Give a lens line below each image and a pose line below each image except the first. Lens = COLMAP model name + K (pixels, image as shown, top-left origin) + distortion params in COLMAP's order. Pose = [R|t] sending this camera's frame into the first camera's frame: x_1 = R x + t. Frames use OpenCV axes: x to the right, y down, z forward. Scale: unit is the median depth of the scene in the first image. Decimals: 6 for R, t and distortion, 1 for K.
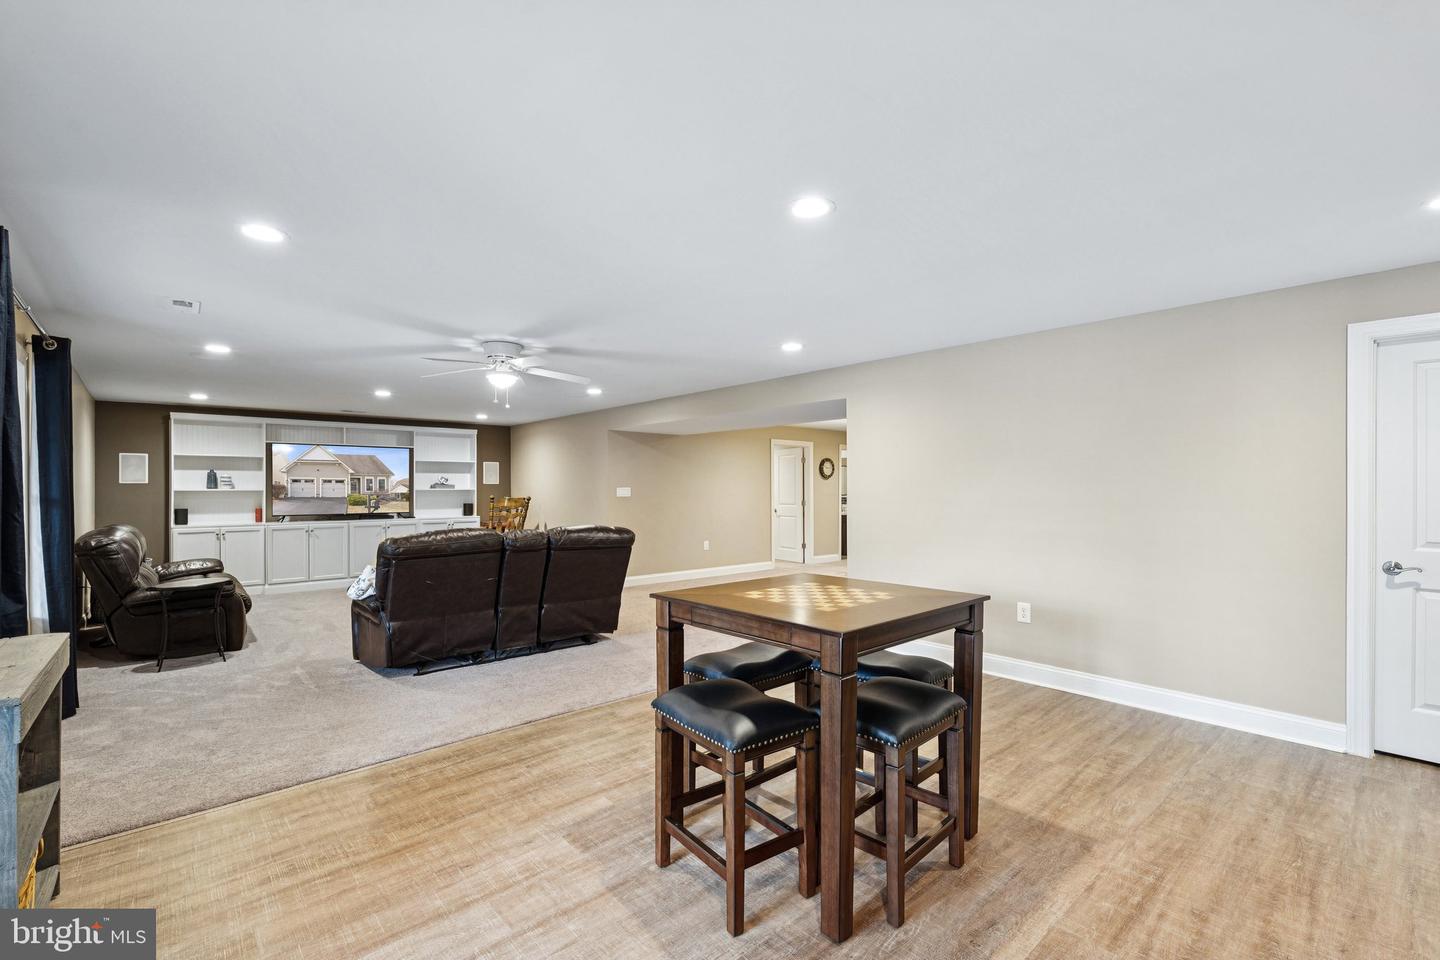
lens RADIAL K [[640.3, 0, 728.3], [0, 640.3, 497.8], [0, 0, 1]] dist [0.002006, 0.000855]
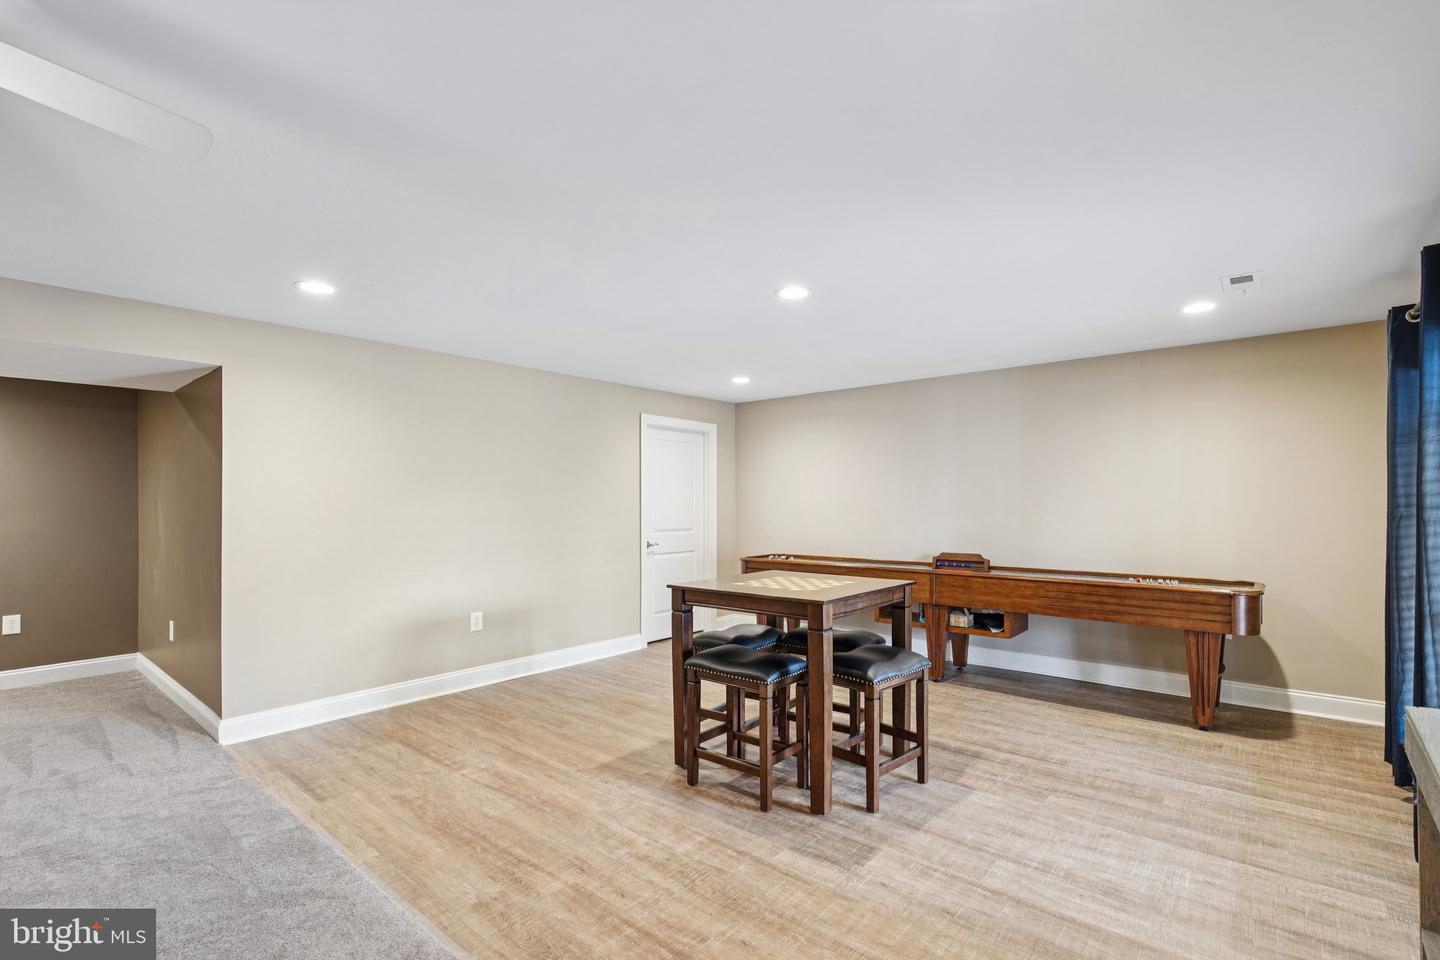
lens RADIAL K [[640.3, 0, 723.1], [0, 640.3, 481.7], [0, 0, 1]] dist [0.002006, 0.000855]
pose [[-0.117418, 0.032621, 0.992547, -1.101217], [0.019481, 0.999344, -0.030540, -0.023584], [-0.992891, 0.015750, -0.117976, 1.193359]]
